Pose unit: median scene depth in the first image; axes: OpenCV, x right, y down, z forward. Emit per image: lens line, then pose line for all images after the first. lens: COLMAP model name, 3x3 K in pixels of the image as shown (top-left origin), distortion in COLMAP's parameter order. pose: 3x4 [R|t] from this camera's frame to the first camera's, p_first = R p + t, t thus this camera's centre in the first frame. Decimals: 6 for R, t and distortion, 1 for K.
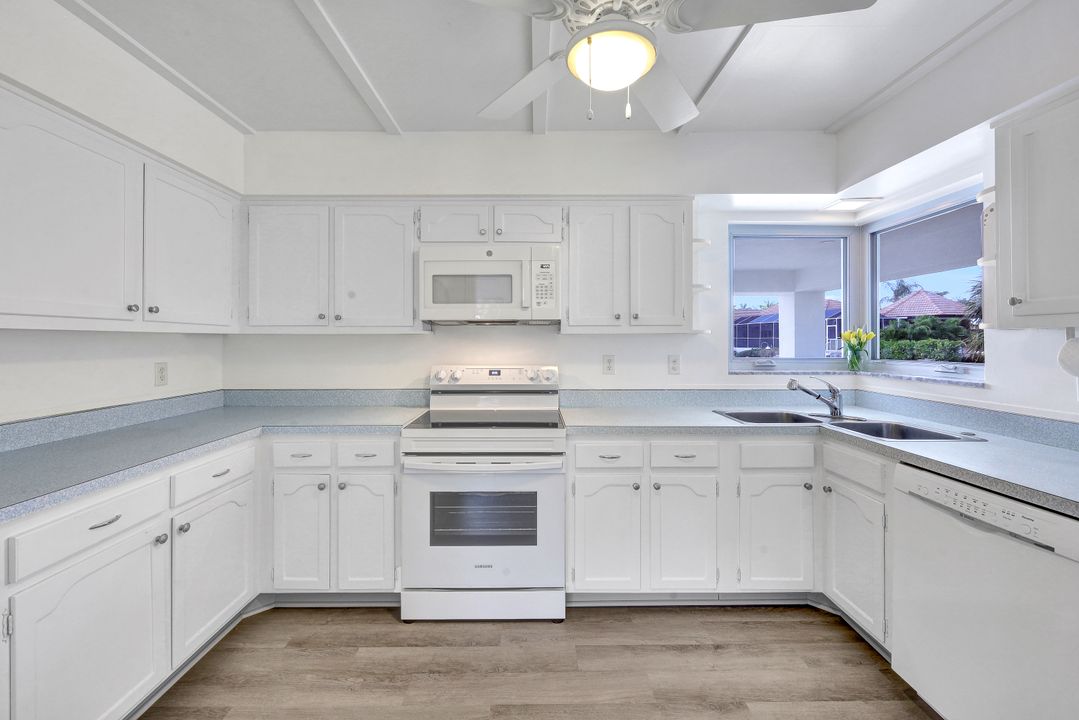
lens RADIAL K [[453.7, 0, 510.3], [0, 453.7, 343.3], [0, 0, 1]] dist [-0.000084, 0.000022]
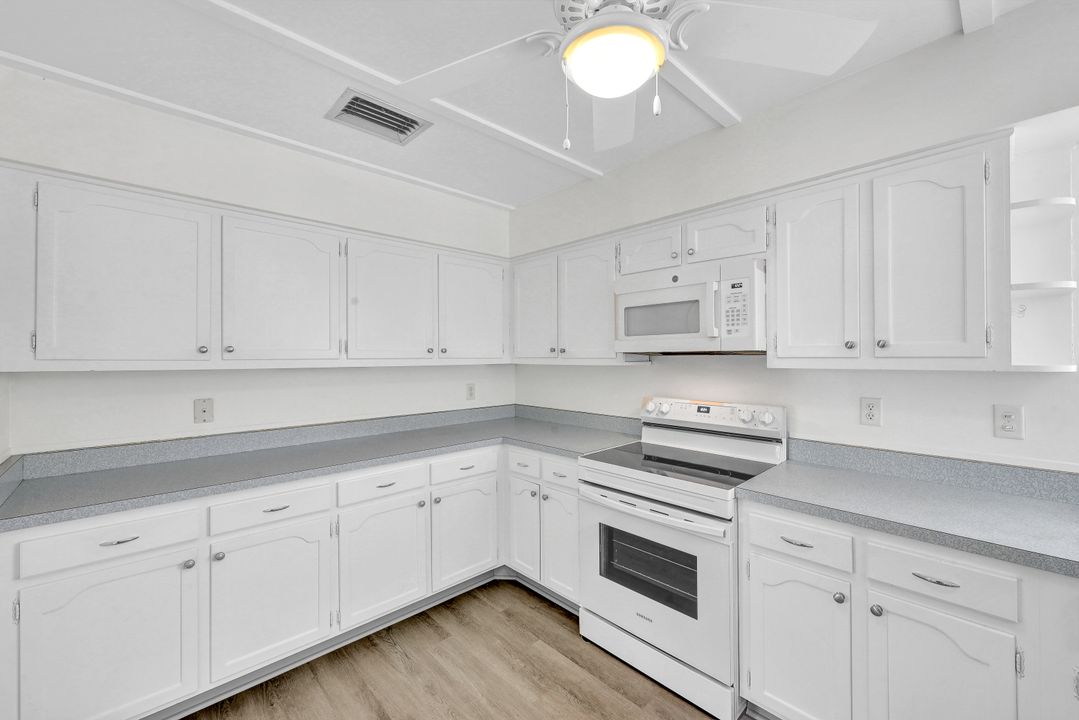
lens RADIAL K [[434.9, 0, 515.5], [0, 434.9, 358.5], [0, 0, 1]] dist [0.000433, 0.000045]
pose [[0.673538, -0.003583, -0.739144, 0.408338], [0.007814, 0.999967, 0.002274, -0.046481], [0.739111, -0.007307, 0.673544, 0.190084]]
